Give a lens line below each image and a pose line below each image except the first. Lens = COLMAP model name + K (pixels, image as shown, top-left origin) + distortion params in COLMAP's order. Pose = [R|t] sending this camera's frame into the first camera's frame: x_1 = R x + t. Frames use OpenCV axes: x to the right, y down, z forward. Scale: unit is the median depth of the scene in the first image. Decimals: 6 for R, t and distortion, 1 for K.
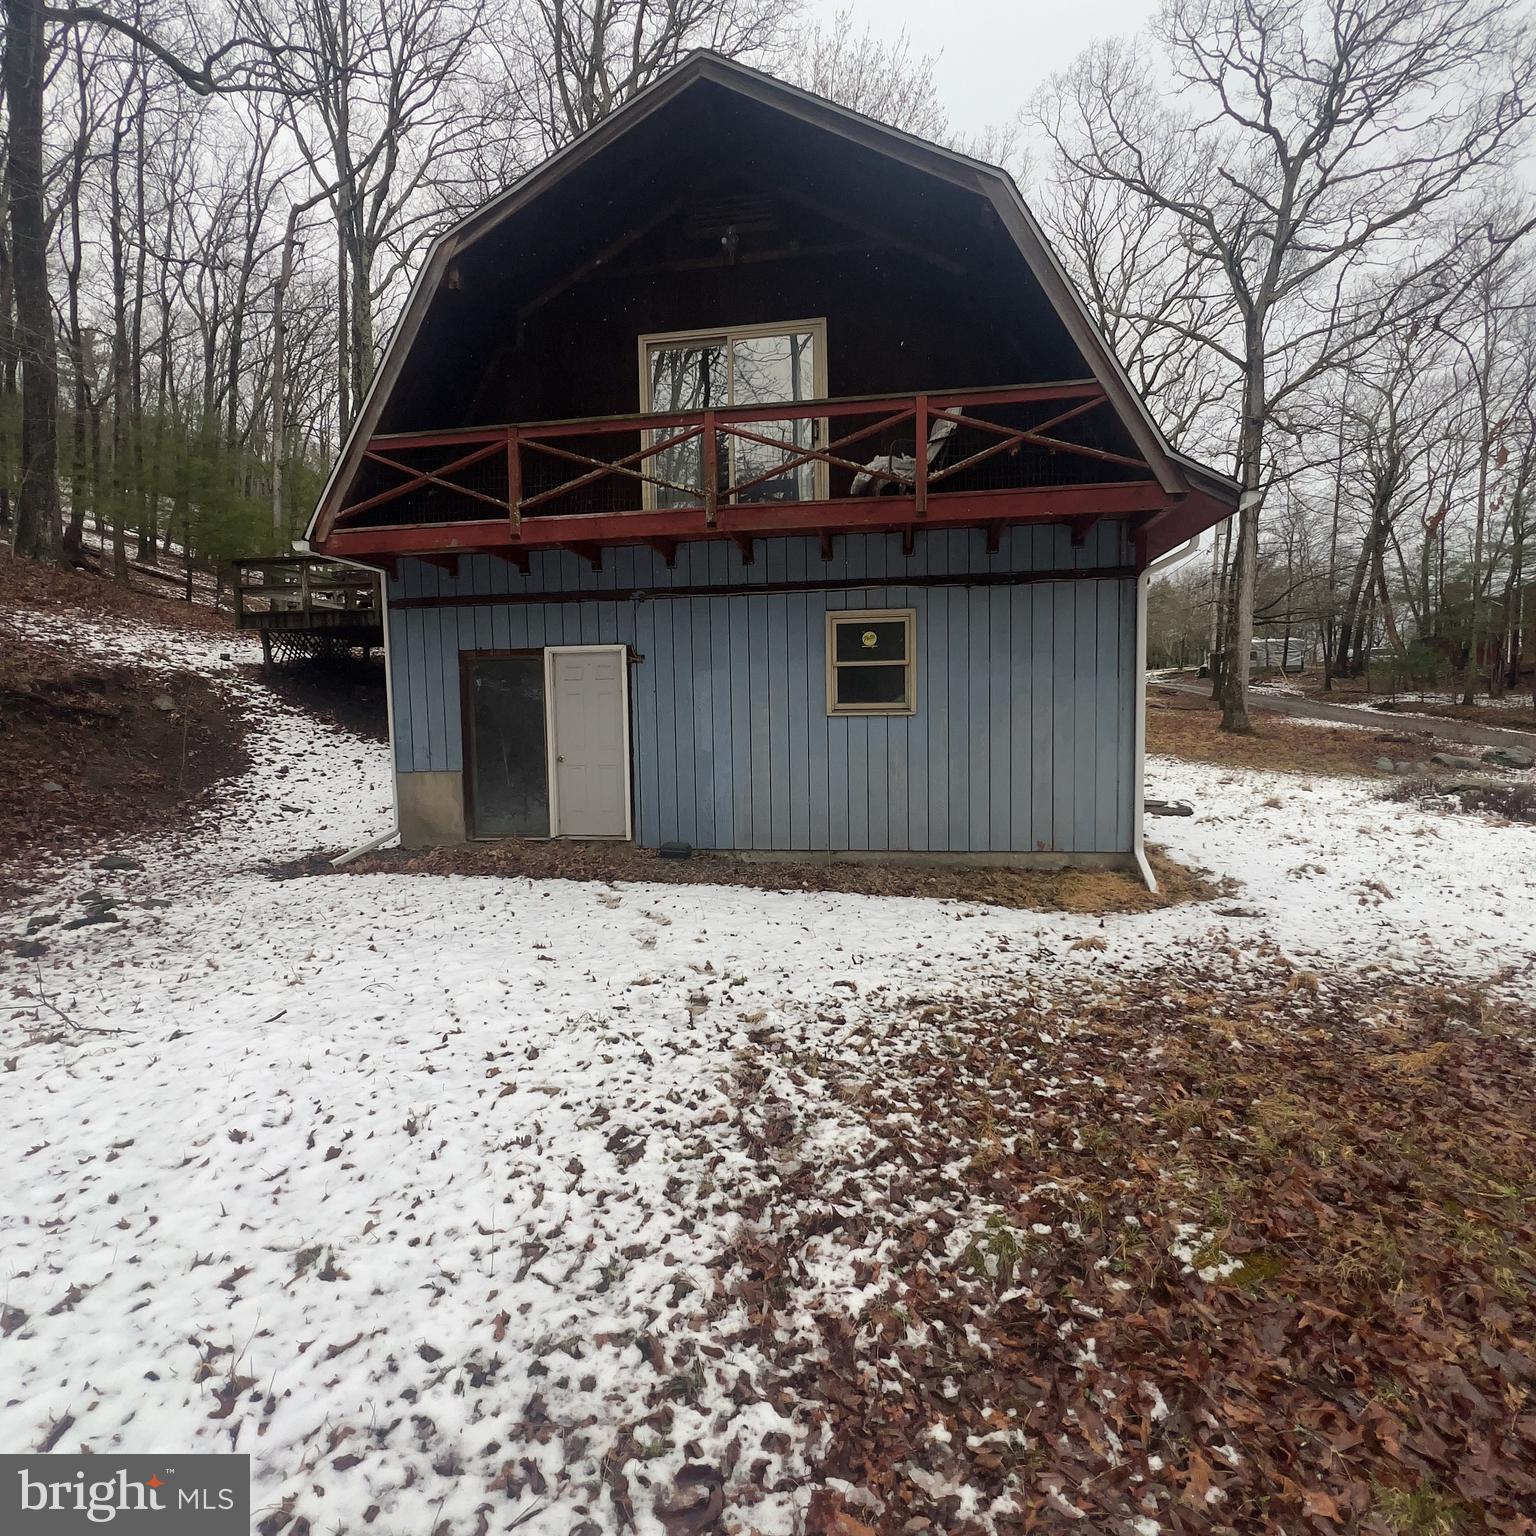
lens RADIAL K [[813.0, 0, 768.0], [0, 813.0, 768.0], [0, 0, 1]] dist [-0.000748, 0.001699]
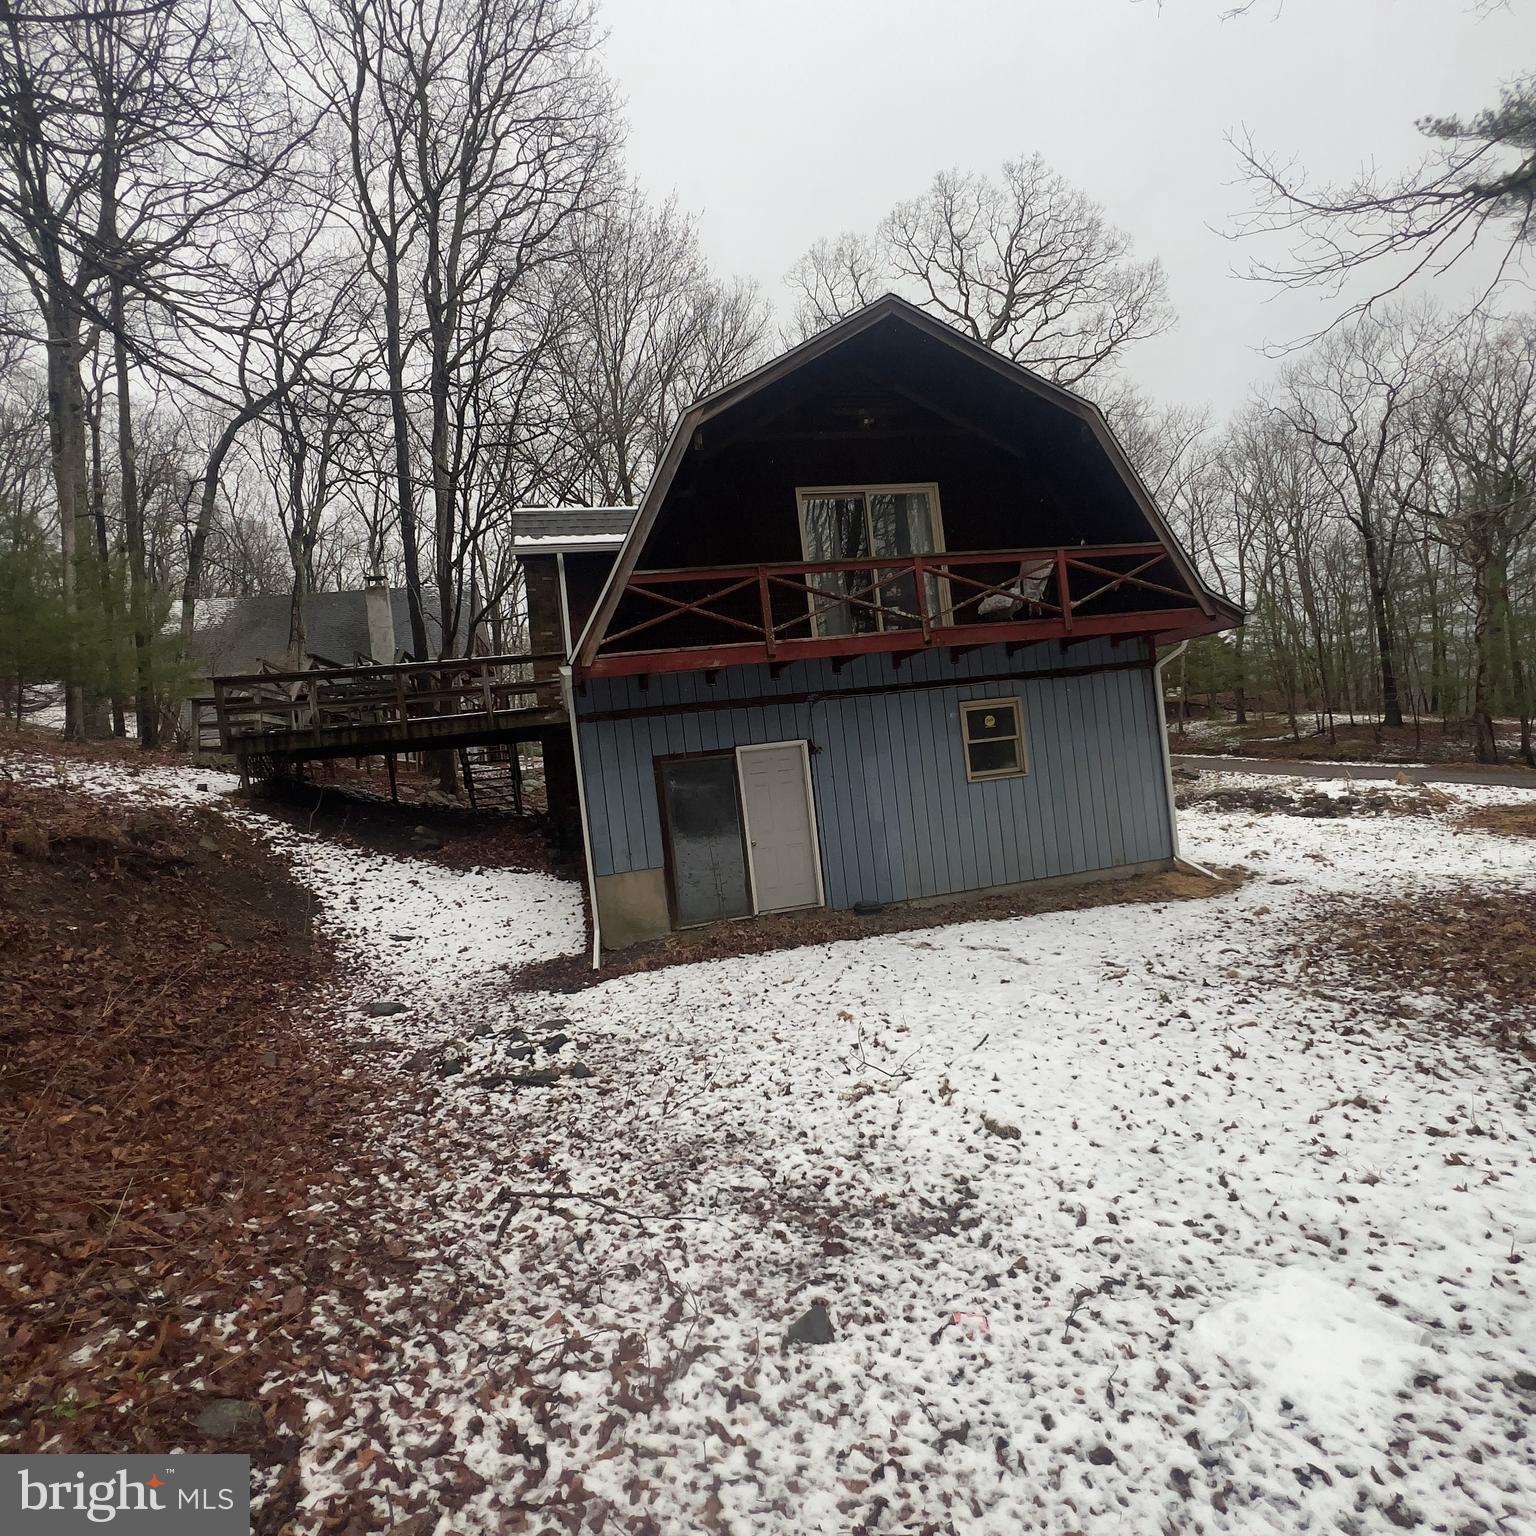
lens RADIAL K [[813.0, 0, 768.0], [0, 813.0, 768.0], [0, 0, 1]] dist [-0.000748, 0.001699]
pose [[0.921754, -0.088157, 0.377622, -0.705540], [0.121068, 0.990561, -0.064270, -0.043625], [-0.368392, 0.104959, 0.923727, -0.065696]]
